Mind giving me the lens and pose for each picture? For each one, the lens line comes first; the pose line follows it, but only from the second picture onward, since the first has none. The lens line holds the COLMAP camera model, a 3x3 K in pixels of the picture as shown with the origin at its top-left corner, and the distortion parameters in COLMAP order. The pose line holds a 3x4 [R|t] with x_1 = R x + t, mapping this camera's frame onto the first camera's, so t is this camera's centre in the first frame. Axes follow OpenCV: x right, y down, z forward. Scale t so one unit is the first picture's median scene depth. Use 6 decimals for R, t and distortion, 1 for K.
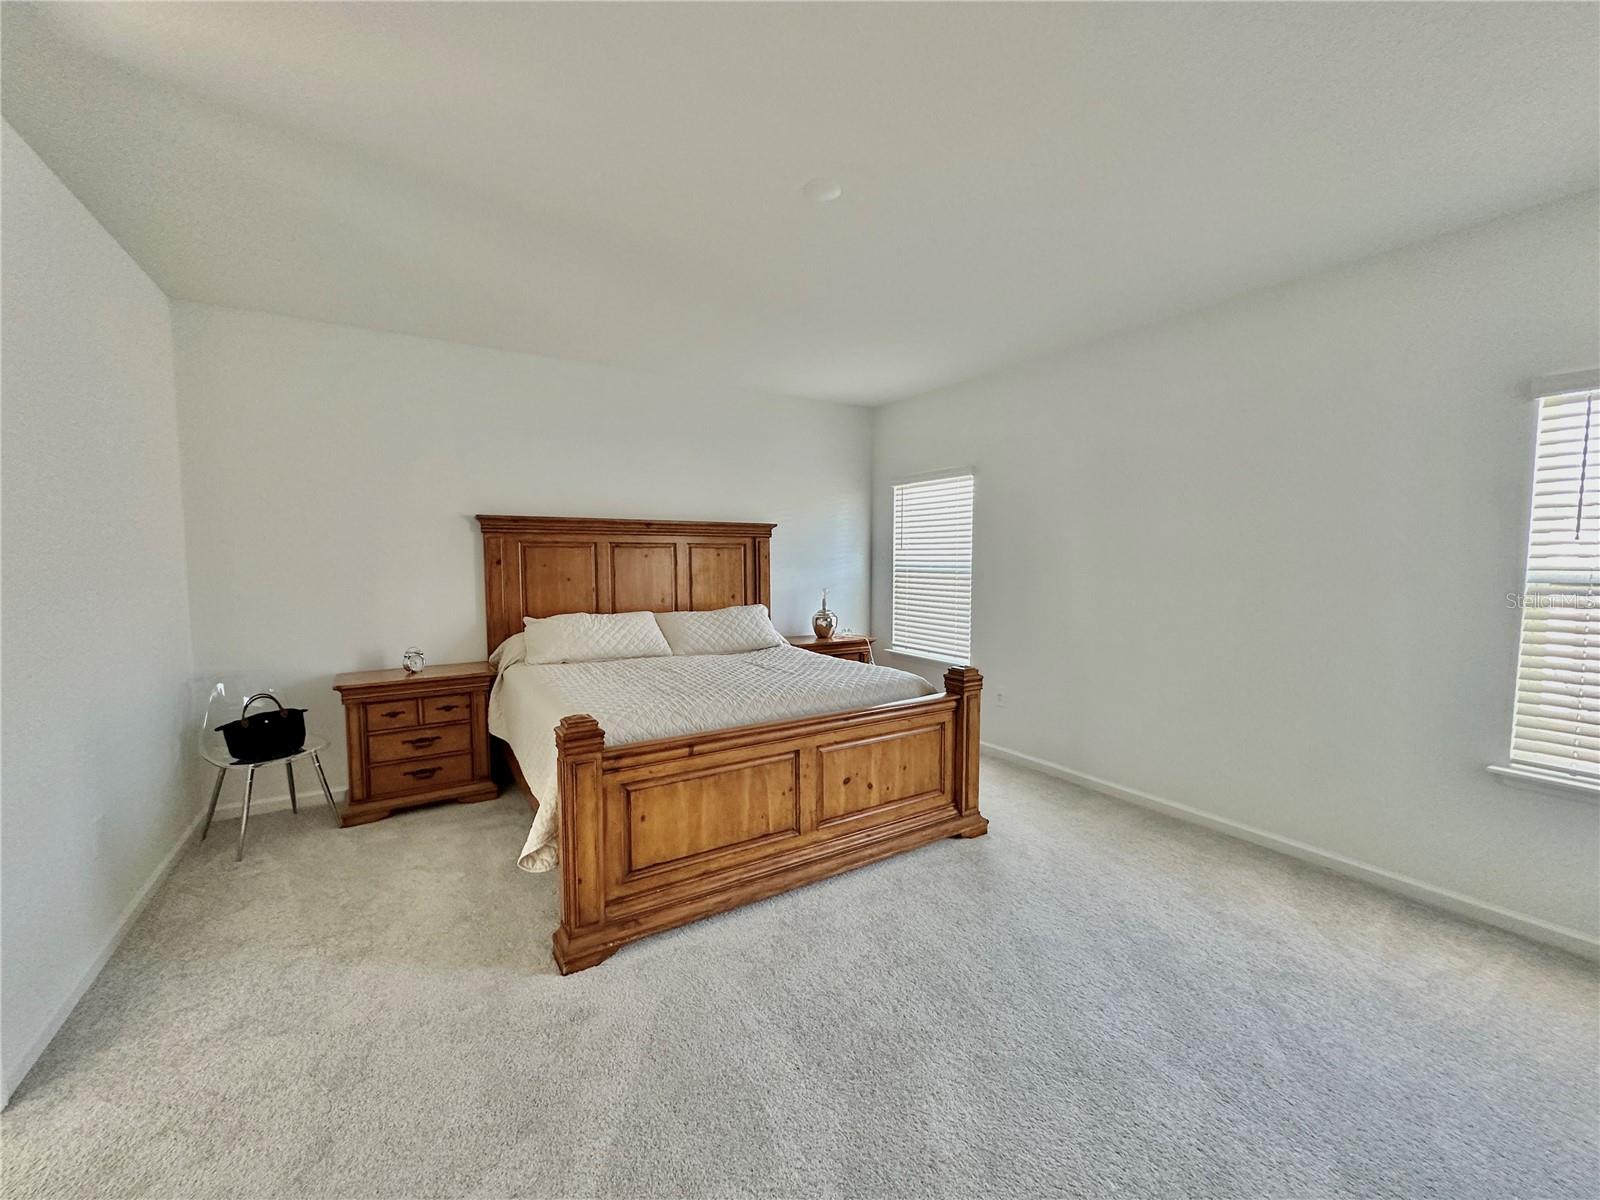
lens RADIAL K [[628.6, 0, 799.5], [0, 628.6, 603.9], [0, 0, 1]] dist [0.001526, 0.000160]
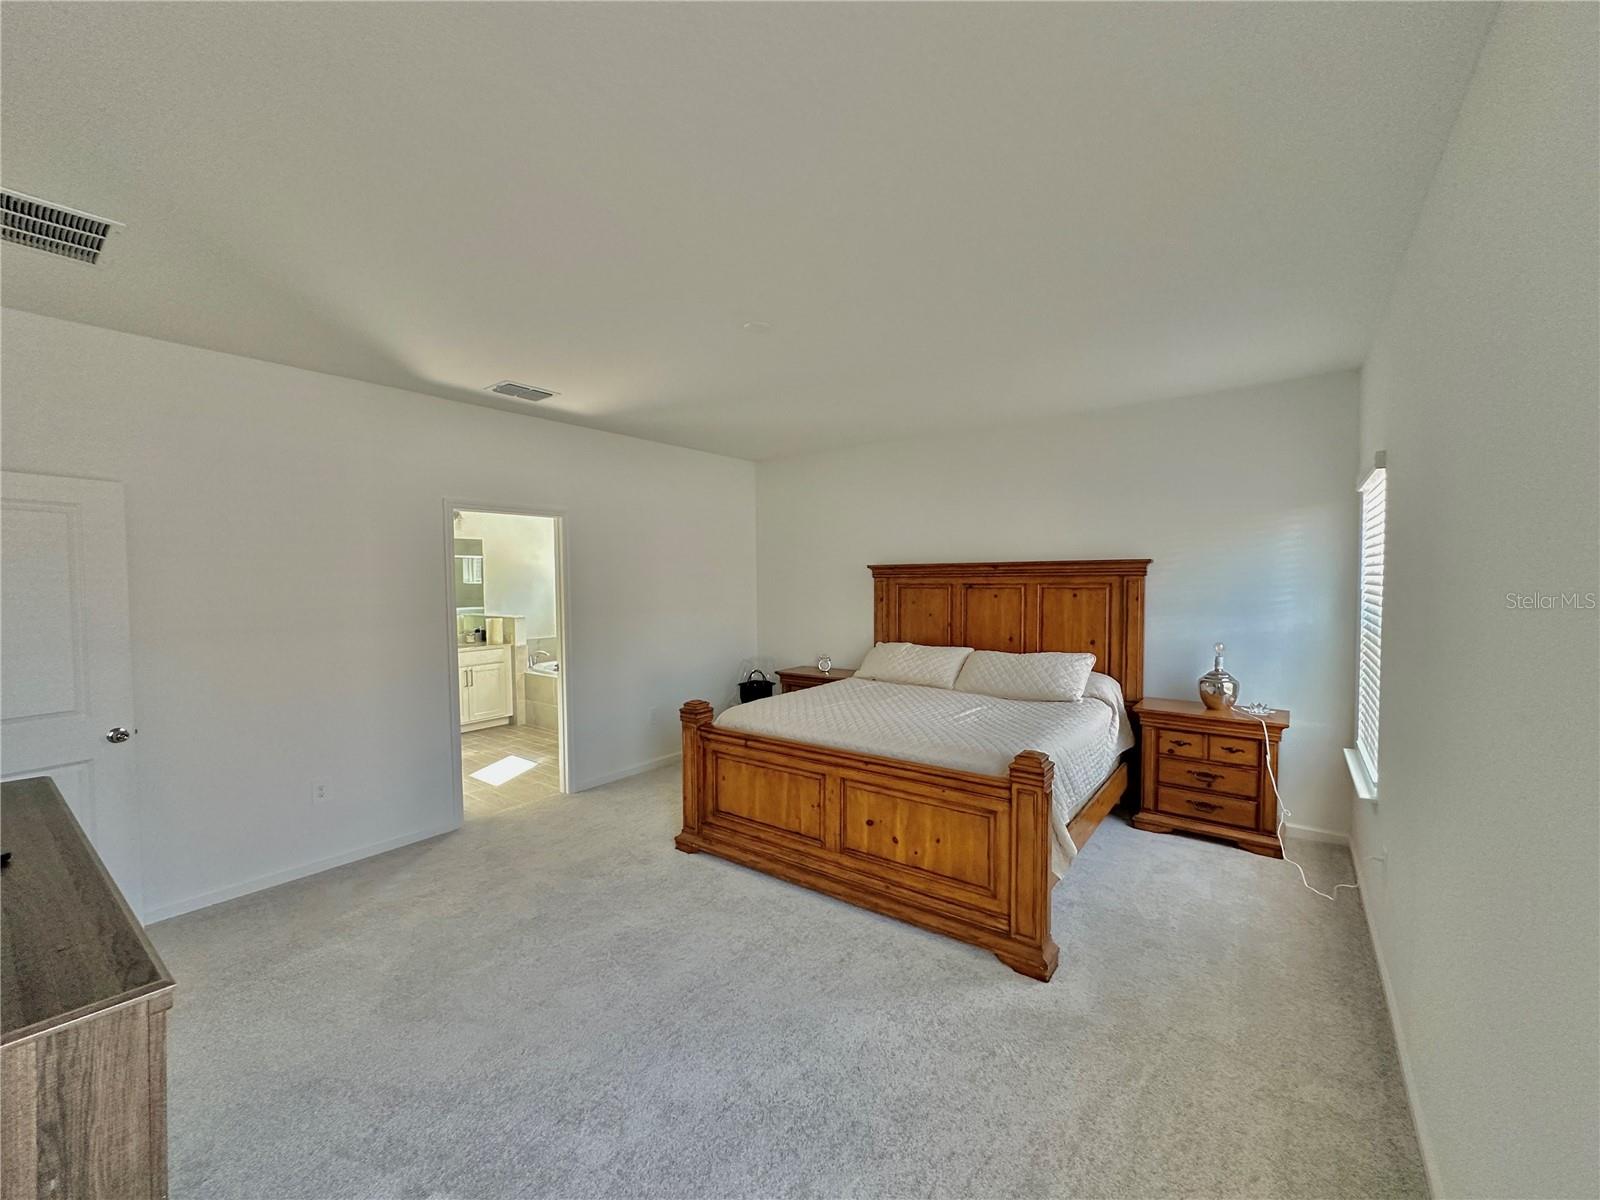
lens RADIAL K [[640.4, 0, 800.0], [0, 640.4, 600.0], [0, 0, 1]] dist [-0.002522, -0.000144]
pose [[0.360820, 0.028484, -0.932200, 1.015606], [-0.063925, 0.997938, 0.005750, -0.087063], [0.930442, 0.057516, 0.361897, 0.484525]]
